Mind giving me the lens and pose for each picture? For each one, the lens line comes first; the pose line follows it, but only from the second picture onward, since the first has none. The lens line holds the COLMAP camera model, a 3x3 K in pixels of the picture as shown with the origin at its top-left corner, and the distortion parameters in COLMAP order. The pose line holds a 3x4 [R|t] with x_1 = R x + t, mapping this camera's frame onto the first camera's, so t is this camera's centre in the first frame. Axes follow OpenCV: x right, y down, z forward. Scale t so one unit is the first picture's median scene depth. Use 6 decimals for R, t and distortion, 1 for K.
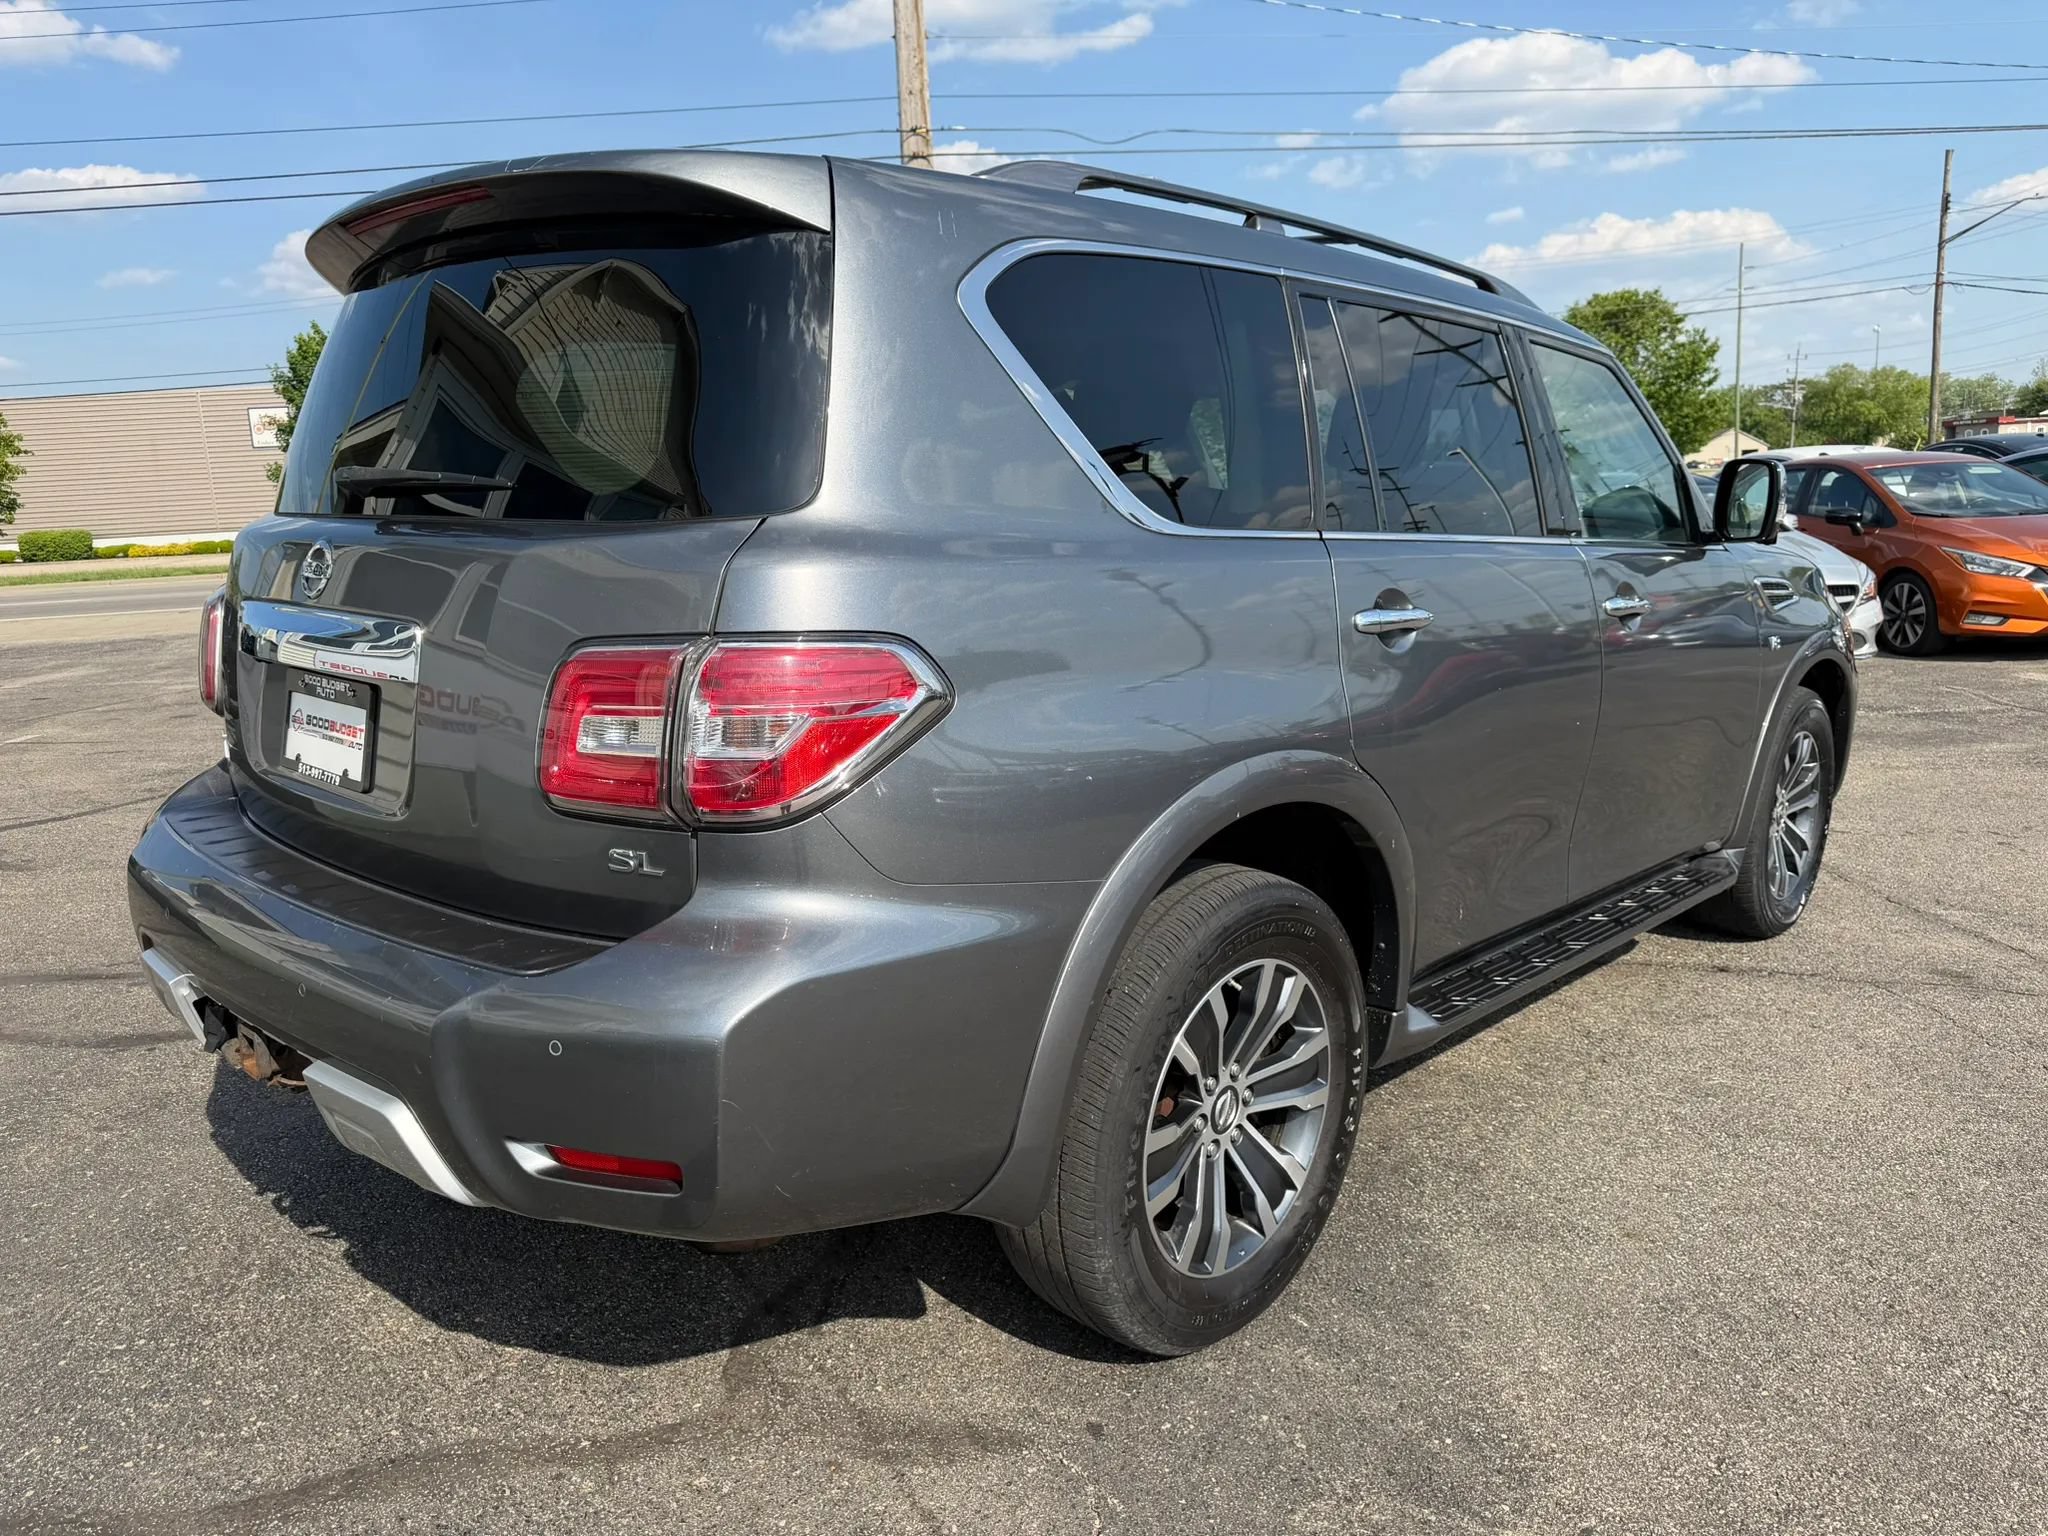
lens RADIAL K [[1503.4, 0, 1012.4], [0, 1503.4, 784.4], [0, 0, 1]] dist [0.012757, -0.014229]
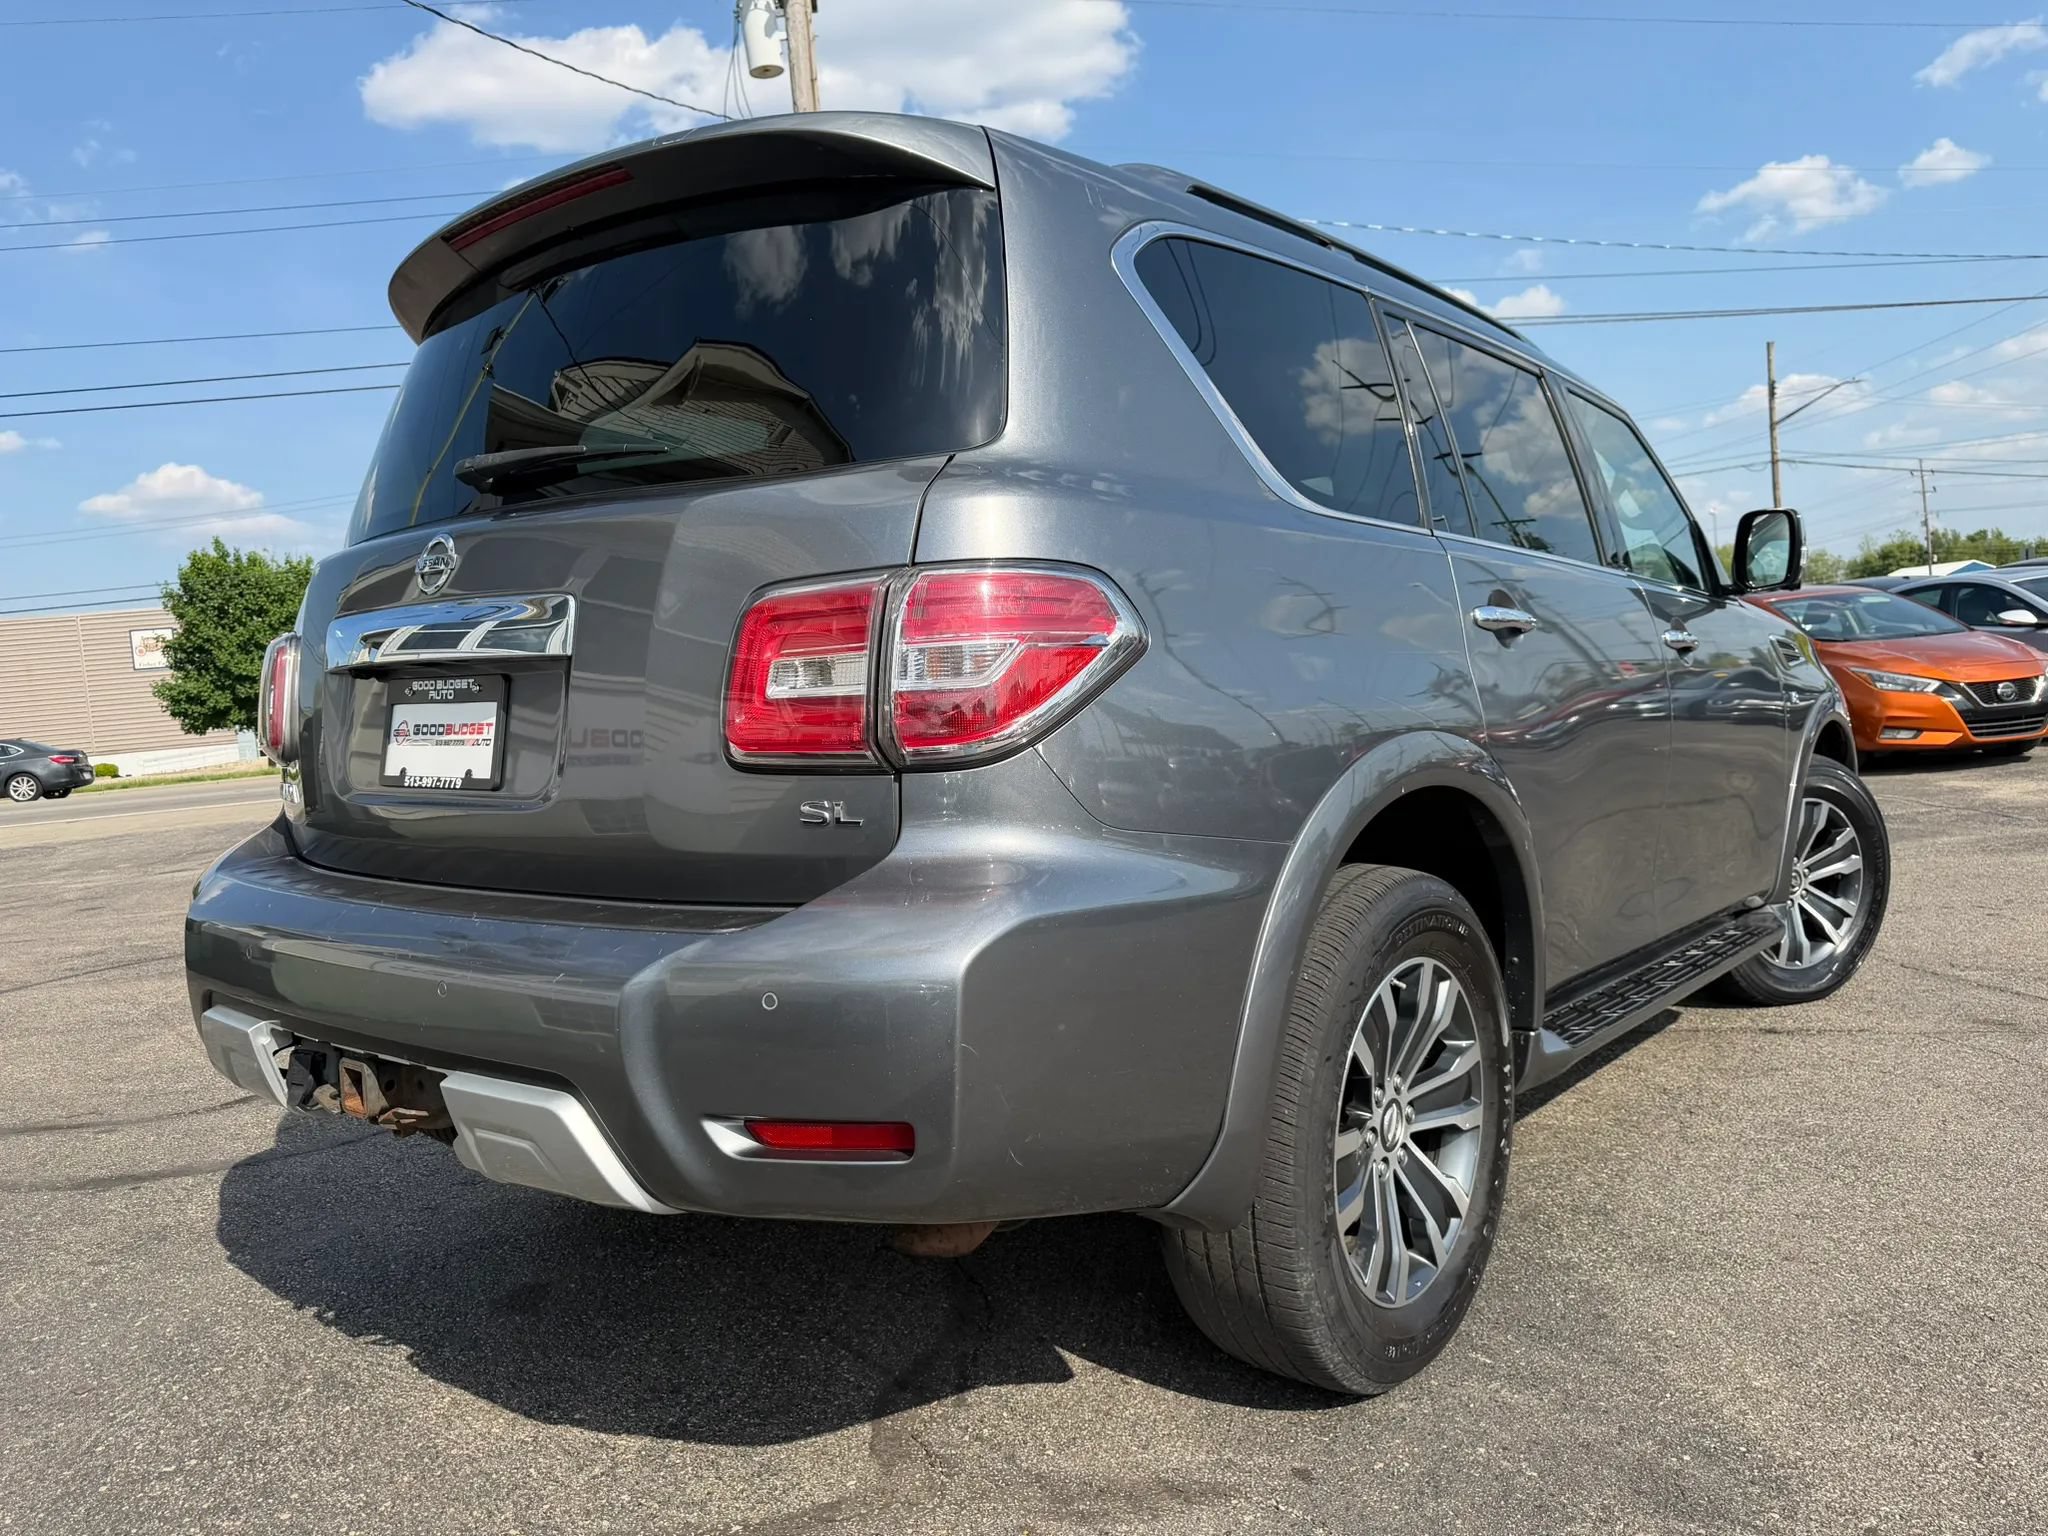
lens RADIAL K [[1503.4, 0, 1007.0], [0, 1503.4, 803.0], [0, 0, 1]] dist [0.012757, -0.014229]
pose [[0.996807, -0.040146, 0.069021, -0.148830], [0.048199, 0.991690, -0.119278, 0.114708], [-0.063659, 0.122224, 0.990459, 0.062076]]
